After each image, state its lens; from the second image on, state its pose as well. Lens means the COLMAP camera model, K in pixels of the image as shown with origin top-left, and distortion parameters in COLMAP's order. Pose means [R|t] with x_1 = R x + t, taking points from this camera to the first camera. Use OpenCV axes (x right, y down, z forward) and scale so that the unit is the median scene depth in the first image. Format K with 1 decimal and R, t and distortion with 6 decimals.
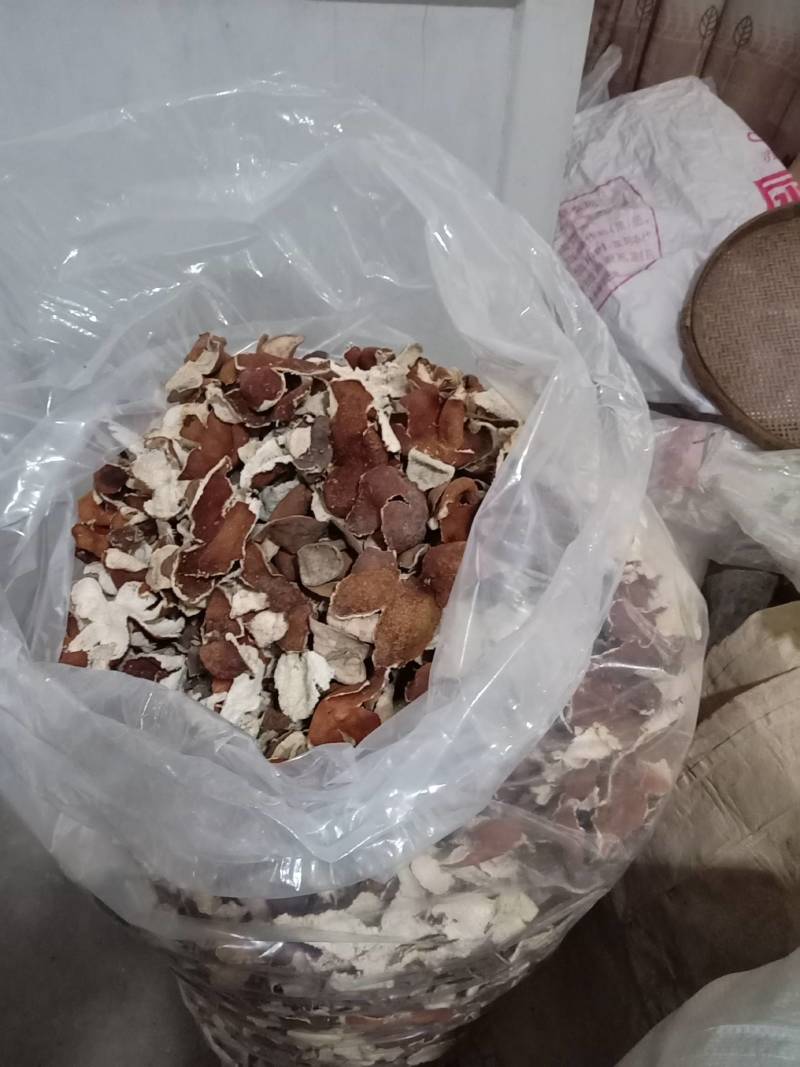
lens RADIAL K [[881.5, 0, 400.0], [0, 881.5, 533.5], [0, 0, 1]] dist [0.124643, -0.224671]
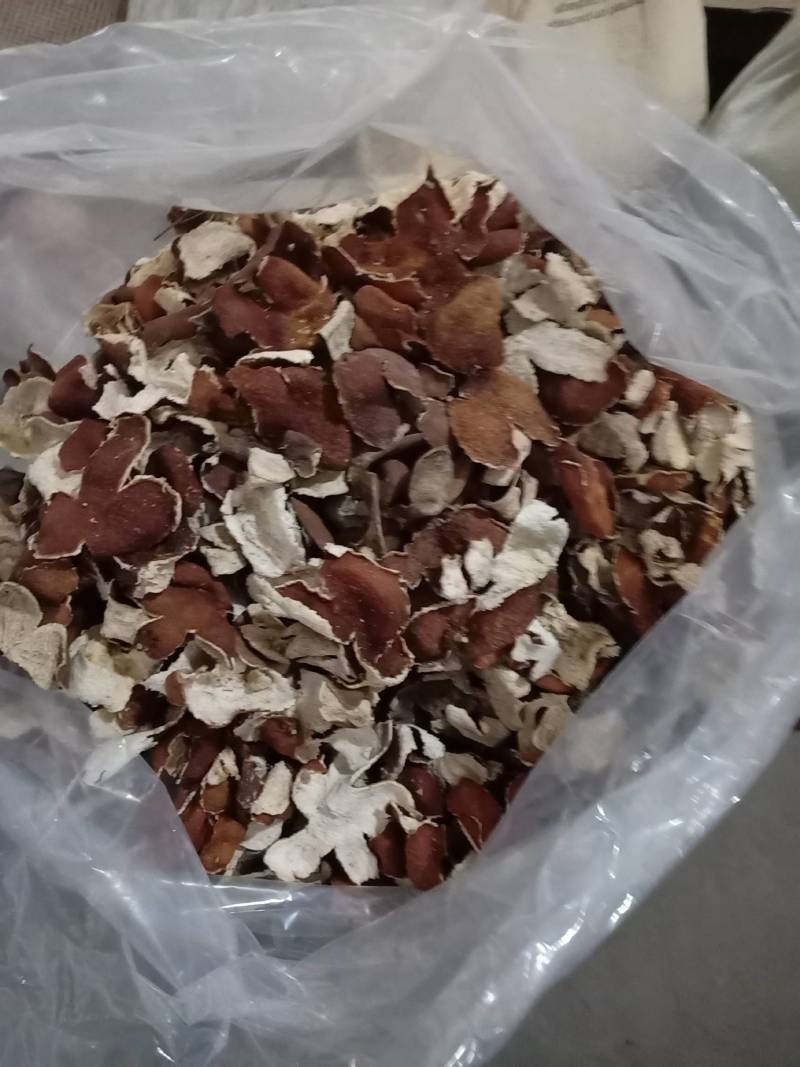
lens RADIAL K [[881.5, 0, 400.0], [0, 881.5, 533.5], [0, 0, 1]] dist [0.124643, -0.224671]
pose [[0.125845, -0.930012, 0.345312, -0.399769], [0.789155, 0.304776, 0.533241, -0.389154], [-0.601164, 0.205399, 0.772278, 0.369801]]
